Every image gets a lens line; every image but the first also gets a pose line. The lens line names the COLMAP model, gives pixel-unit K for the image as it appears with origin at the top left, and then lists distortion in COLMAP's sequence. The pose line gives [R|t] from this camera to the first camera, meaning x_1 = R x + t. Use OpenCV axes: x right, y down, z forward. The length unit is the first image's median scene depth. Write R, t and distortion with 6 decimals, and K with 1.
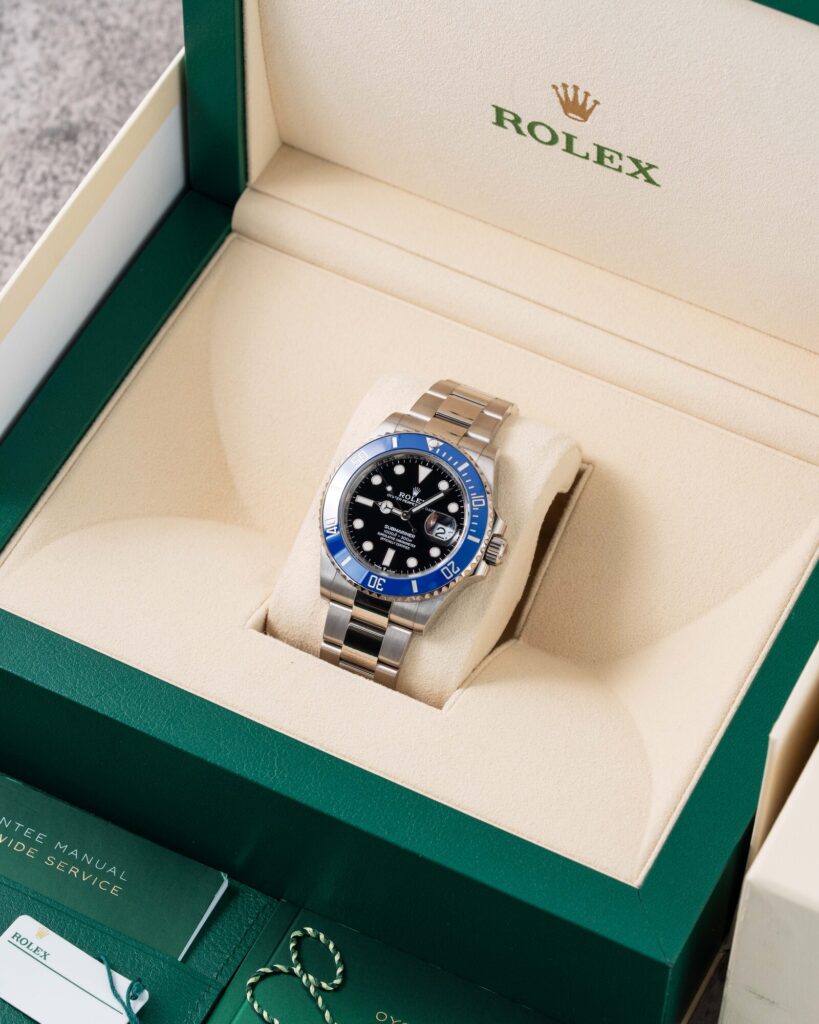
lens RADIAL K [[4930.8, 0, 409.5], [0, 4930.8, 512.0], [0, 0, 1]] dist [0.345738, -12.003915]
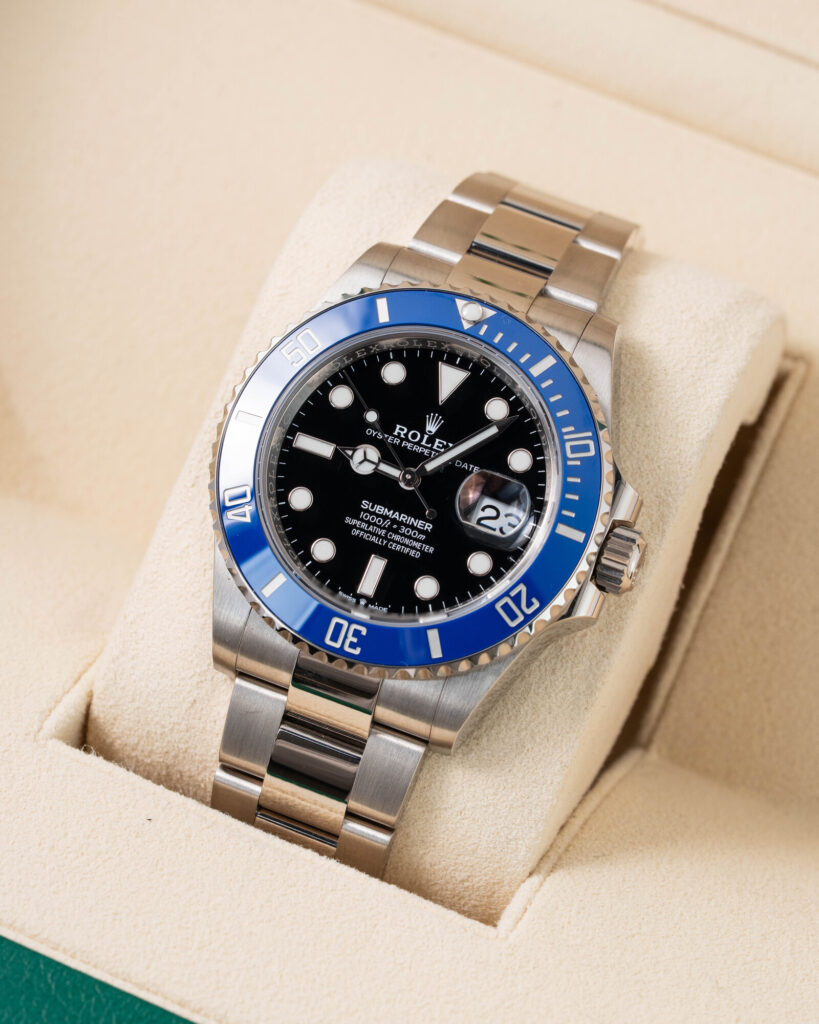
lens RADIAL K [[4930.8, 0, 409.5], [0, 4930.8, 512.0], [0, 0, 1]] dist [0.345738, -12.003915]
pose [[0.998971, -0.004994, 0.045081, -0.020363], [0.004235, 0.999848, 0.016918, -0.003705], [-0.045159, -0.016709, 0.998840, 0.565776]]
